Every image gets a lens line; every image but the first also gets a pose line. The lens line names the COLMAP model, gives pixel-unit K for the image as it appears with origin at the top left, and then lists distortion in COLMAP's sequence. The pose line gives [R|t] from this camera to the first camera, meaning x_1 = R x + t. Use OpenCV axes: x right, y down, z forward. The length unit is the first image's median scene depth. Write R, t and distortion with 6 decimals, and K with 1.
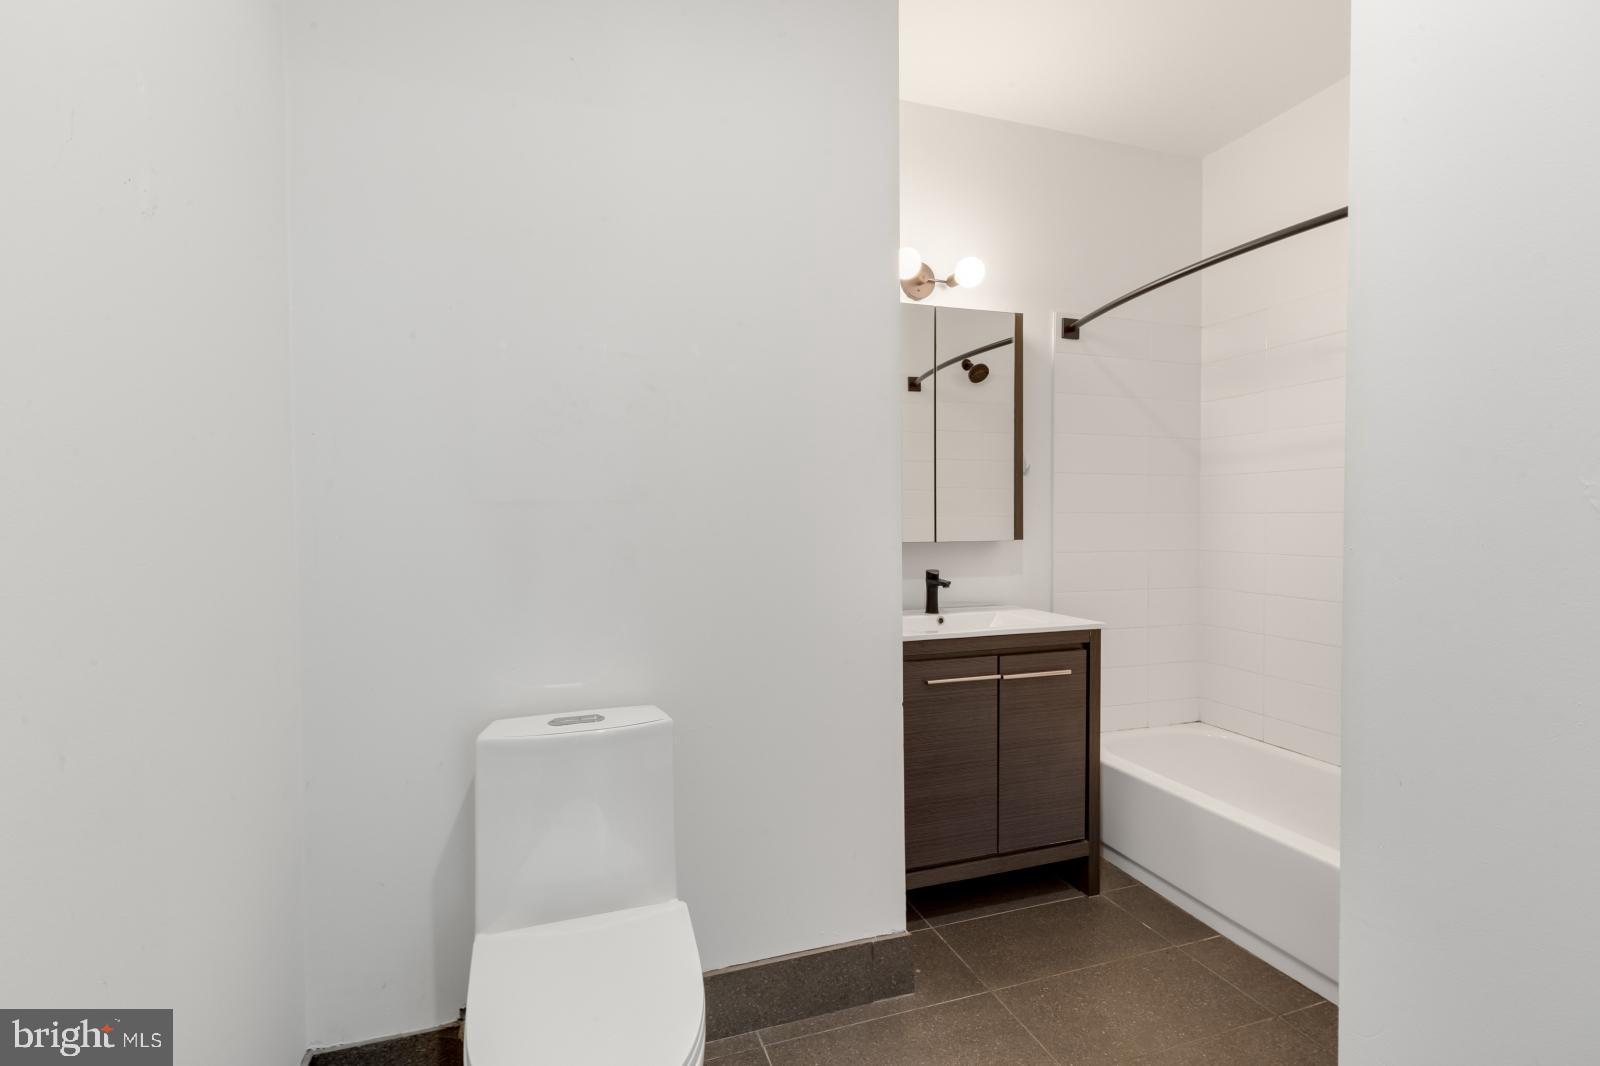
lens RADIAL K [[739.3, 0, 793.9], [0, 739.3, 512.5], [0, 0, 1]] dist [-0.000079, -0.000832]
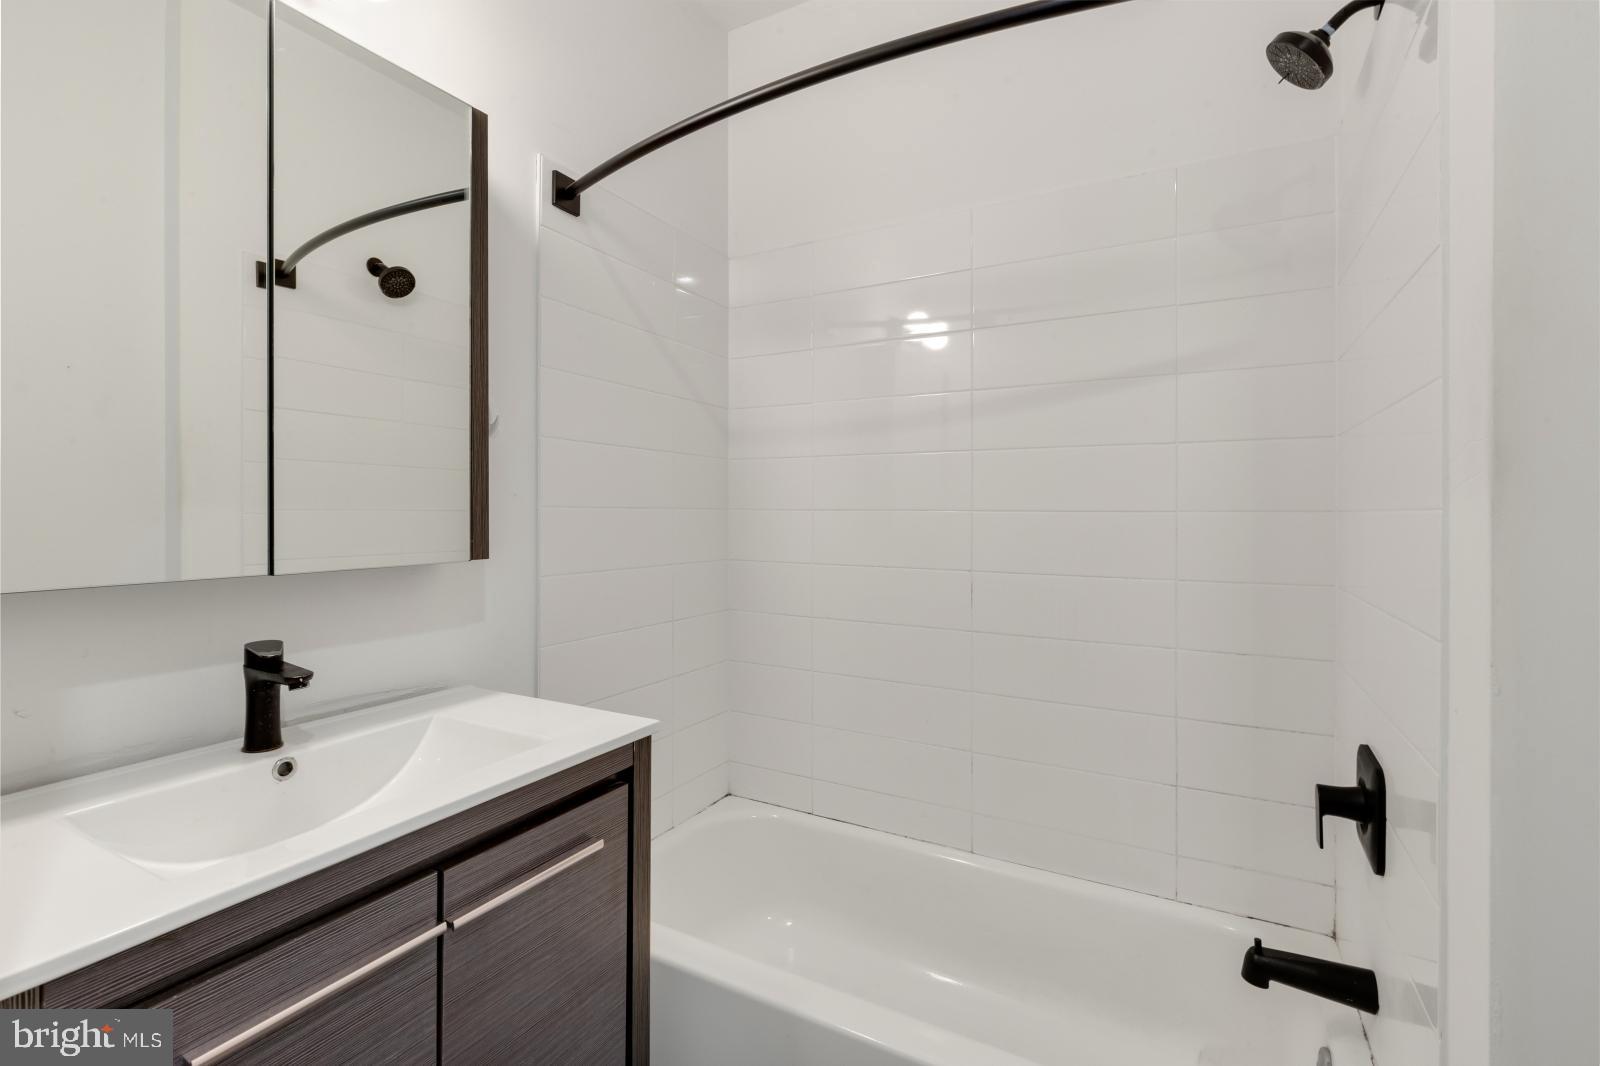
lens RADIAL K [[739.3, 0, 793.9], [0, 739.3, 512.5], [0, 0, 1]] dist [-0.000079, -0.000832]
pose [[0.744870, 0.001162, 0.667208, 0.129344], [-0.002451, 0.999997, 0.000994, 0.003858], [-0.667205, -0.002376, 0.744871, 0.486720]]
